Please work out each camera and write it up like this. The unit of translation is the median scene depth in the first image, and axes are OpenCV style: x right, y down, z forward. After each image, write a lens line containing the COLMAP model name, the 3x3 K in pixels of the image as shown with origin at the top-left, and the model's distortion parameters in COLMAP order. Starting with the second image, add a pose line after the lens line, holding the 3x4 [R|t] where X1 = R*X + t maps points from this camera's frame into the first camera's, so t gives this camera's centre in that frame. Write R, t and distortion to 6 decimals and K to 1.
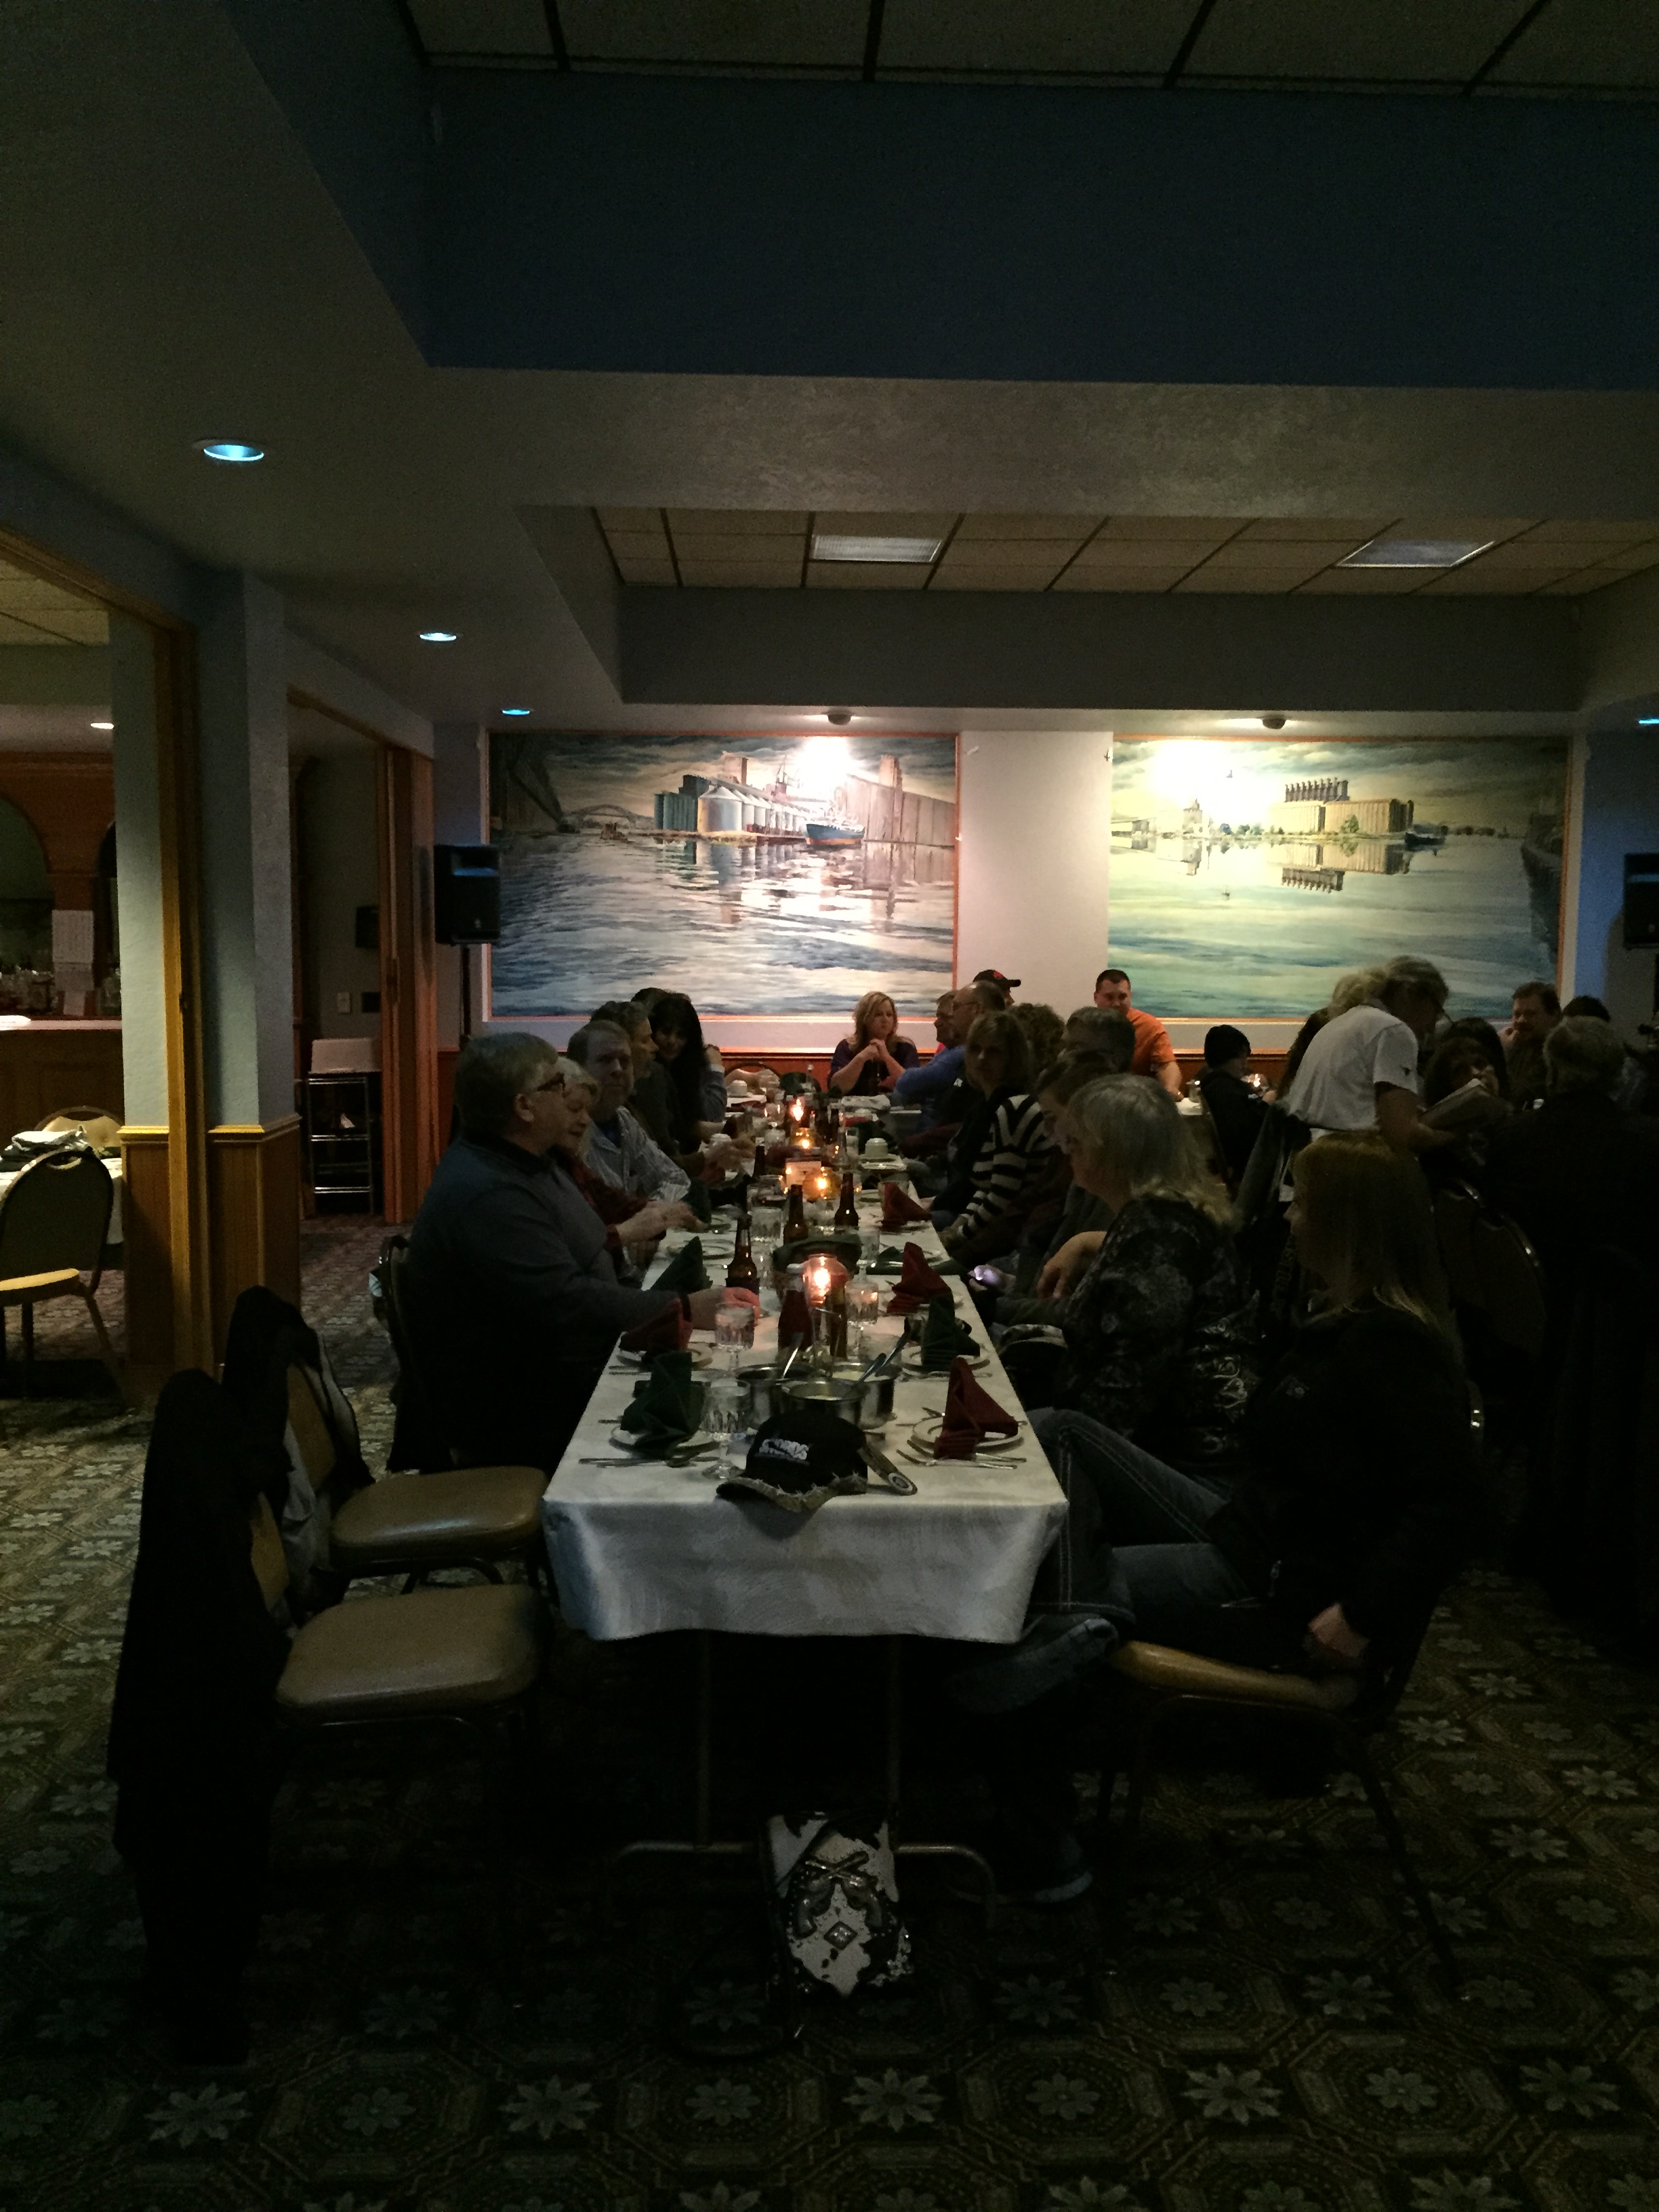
lens RADIAL K [[1871.4, 0, 829.5], [0, 1871.4, 1106.0], [0, 0, 1]] dist [0.049907, -0.015362]
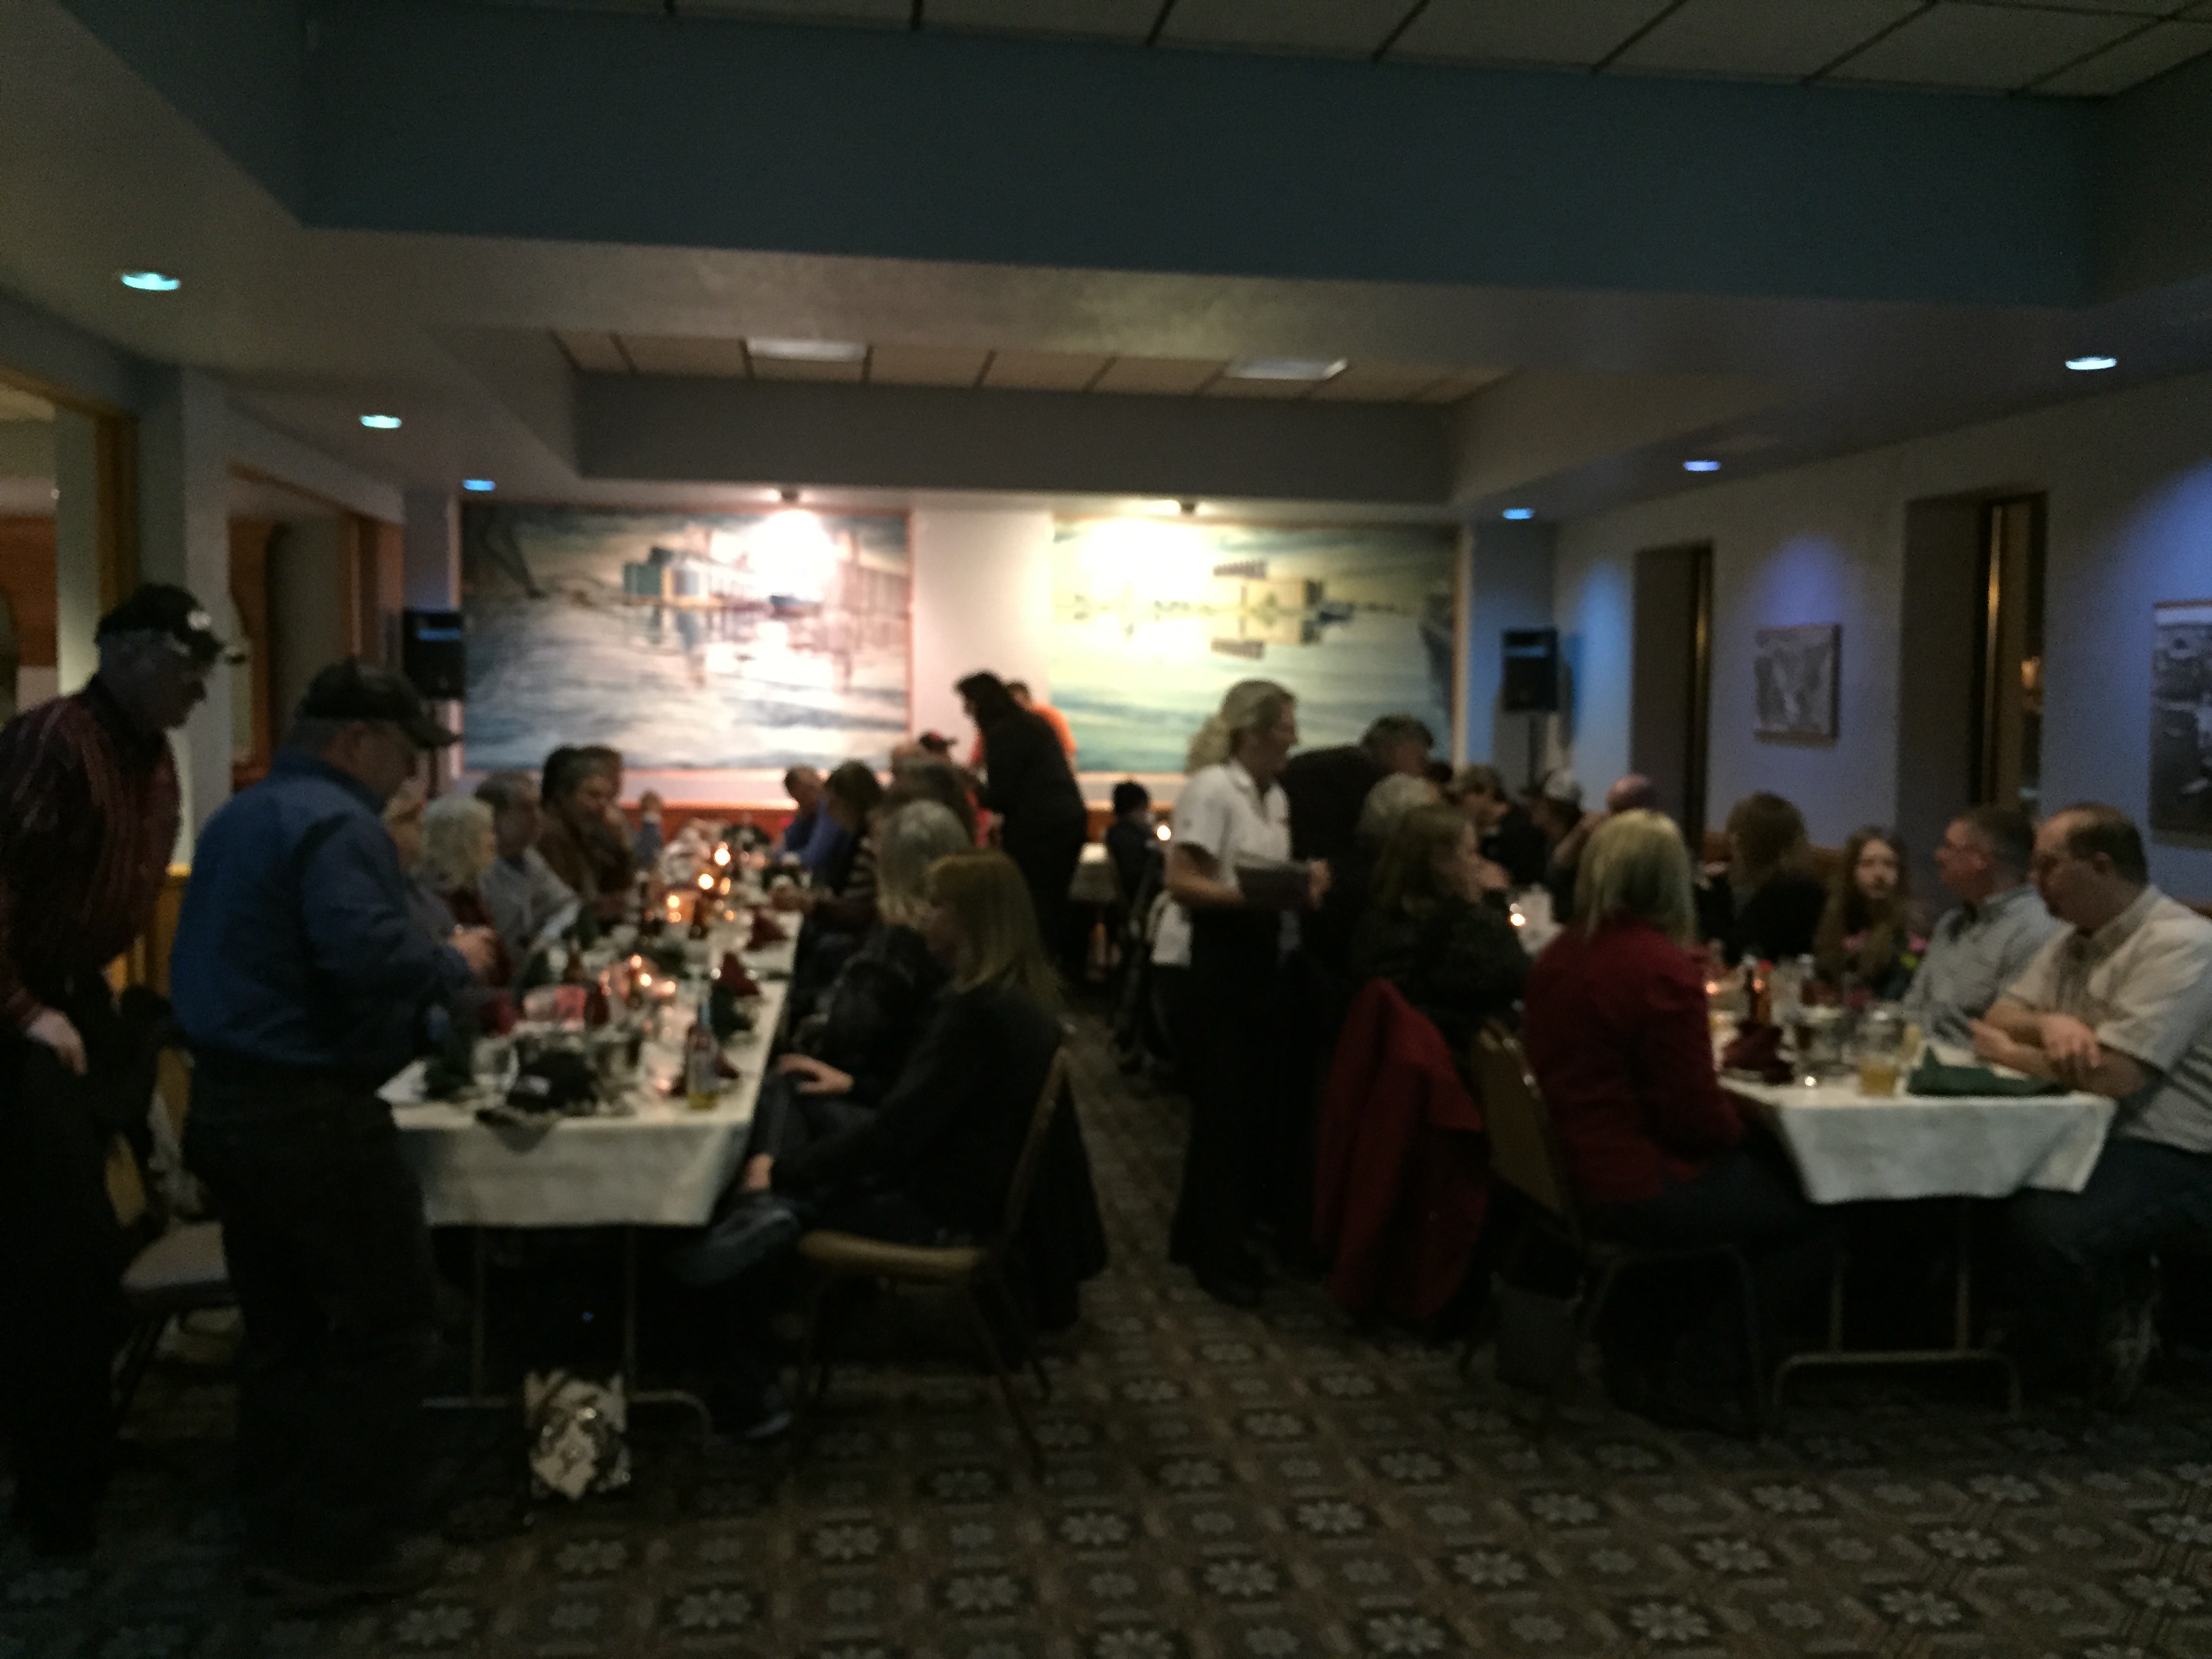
lens RADIAL K [[1890.1, 0, 1106.0], [0, 1890.1, 829.5], [0, 0, 1]] dist [0.056670, -0.072980]
pose [[0.993569, -0.002295, 0.113203, 0.056081], [0.004759, 0.999757, -0.021504, 0.008540], [-0.113126, 0.021904, 0.993339, -0.091765]]
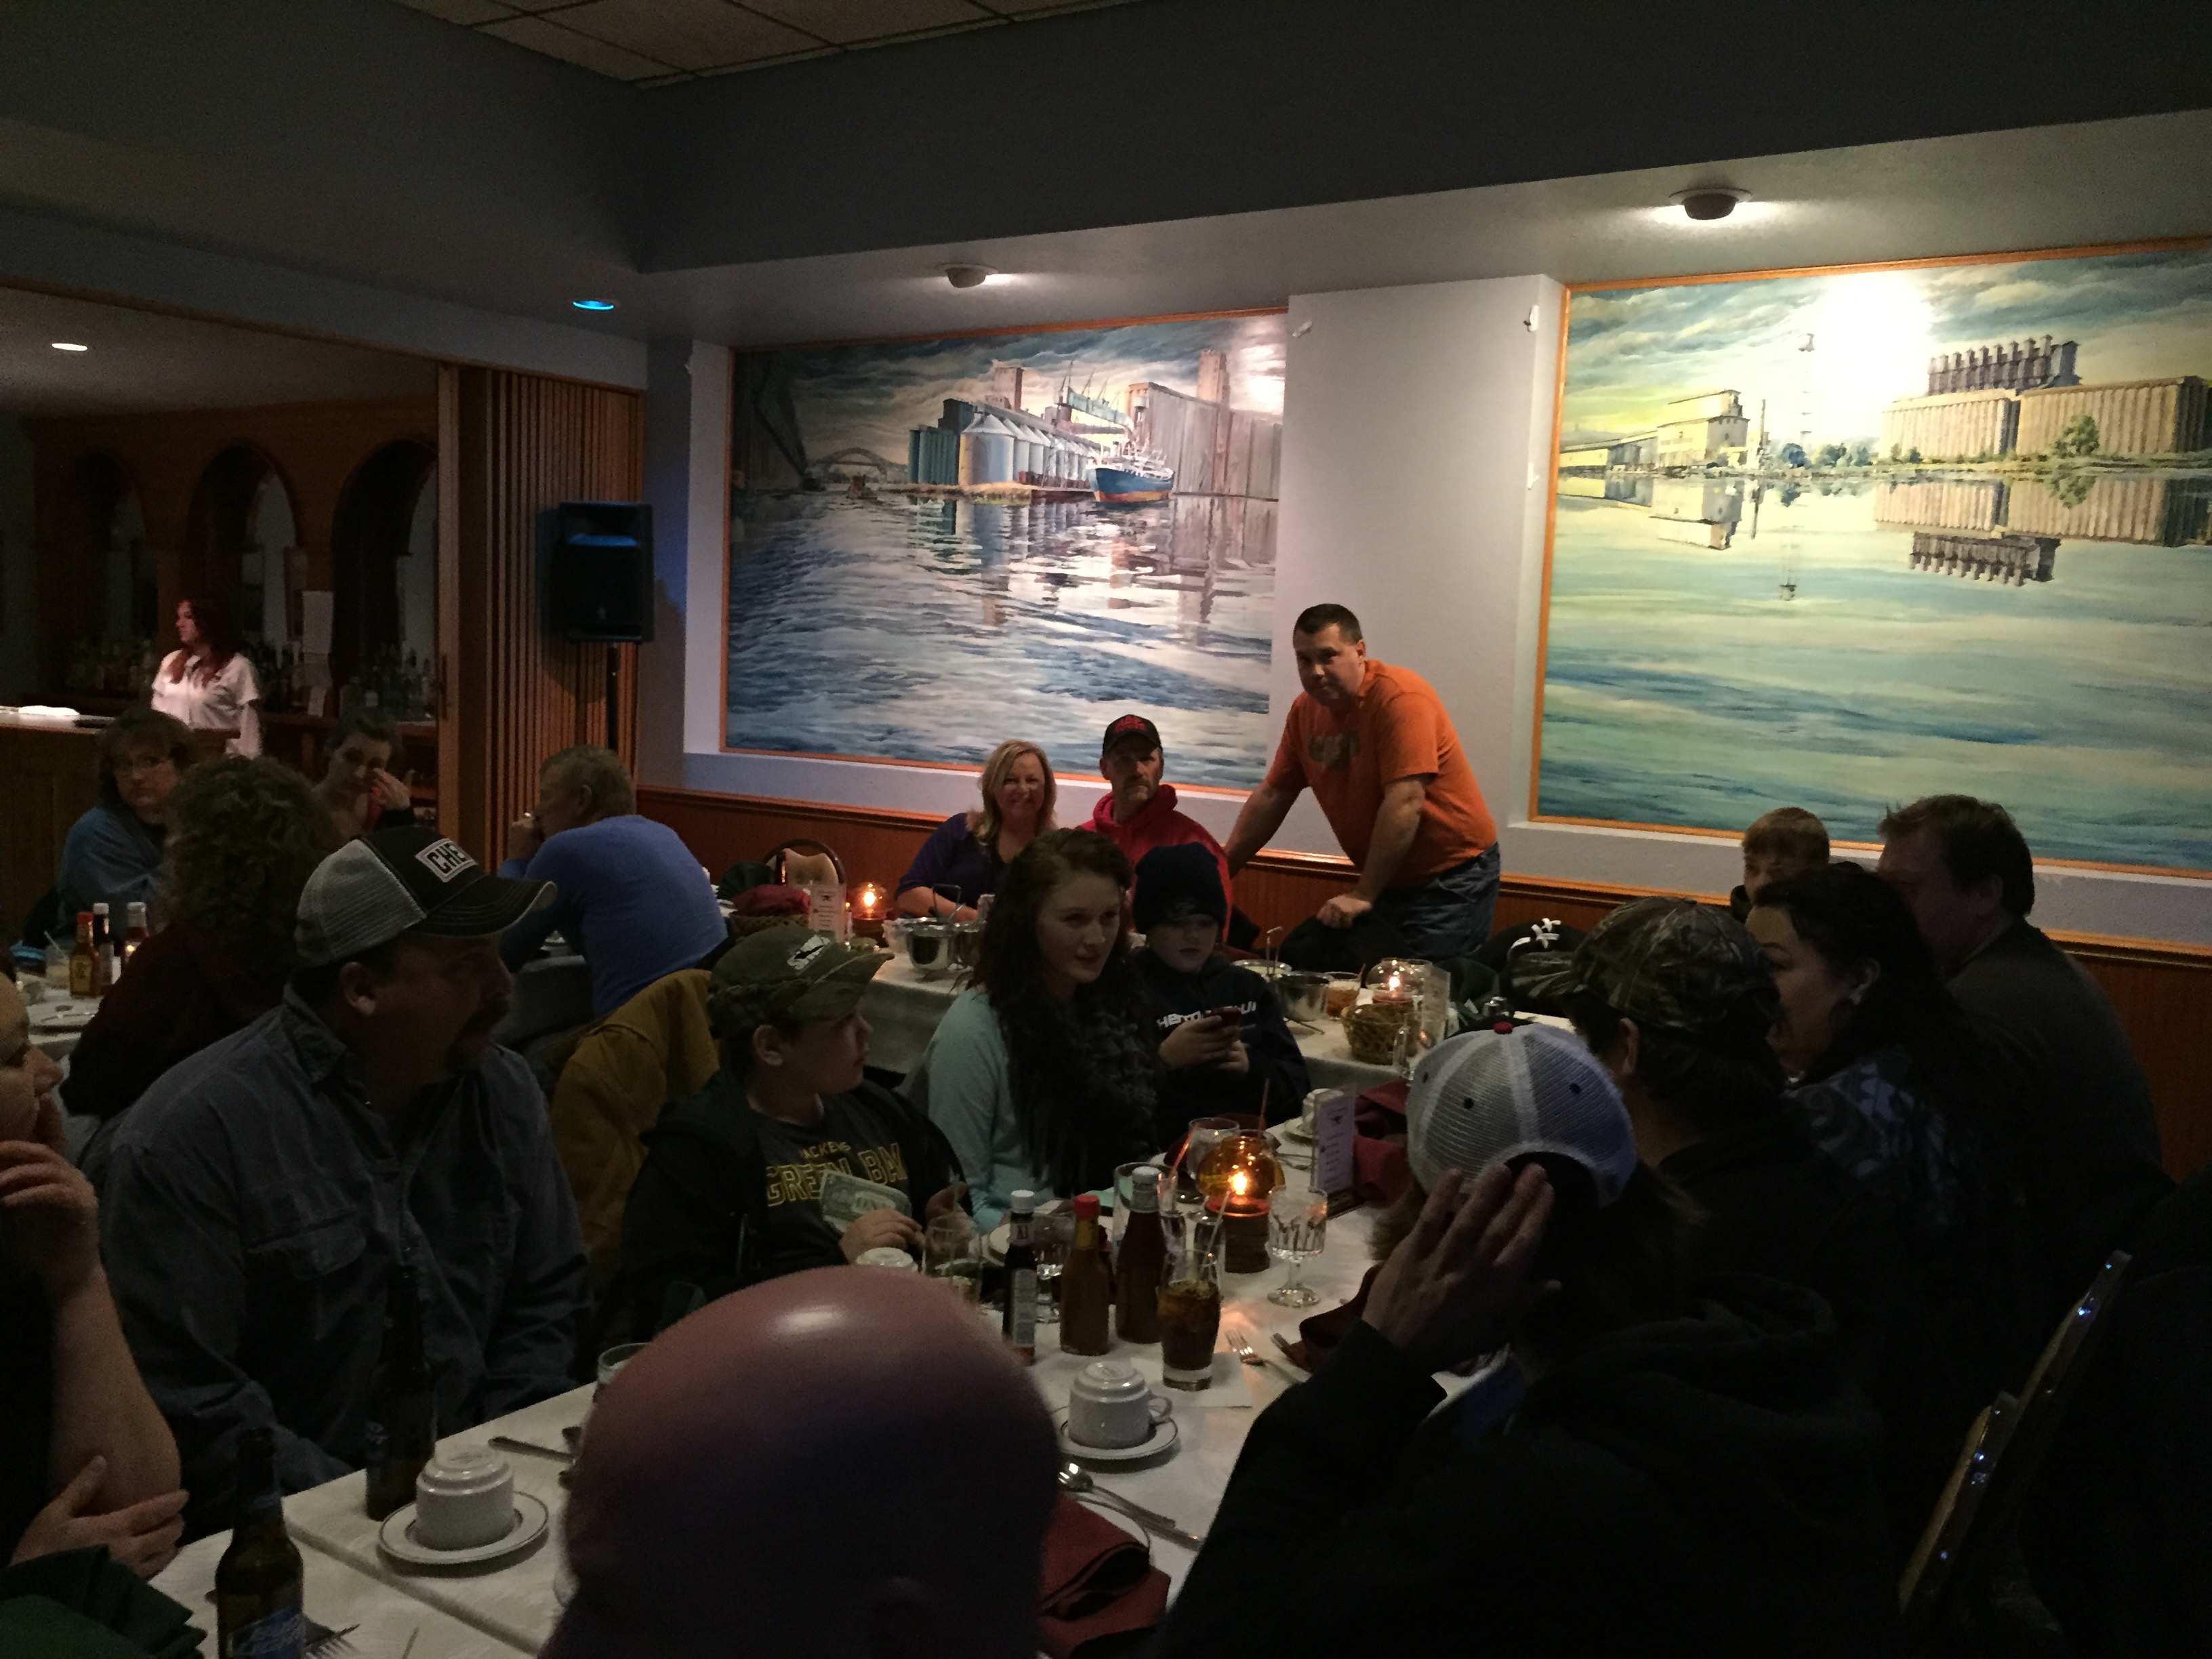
lens RADIAL K [[1890.1, 0, 1106.0], [0, 1890.1, 829.5], [0, 0, 1]] dist [0.056670, -0.072980]
pose [[0.805977, 0.082778, -0.586131, 0.371103], [-0.092140, 0.995649, 0.013914, -0.039611], [0.584732, 0.042792, 0.810097, 0.494155]]
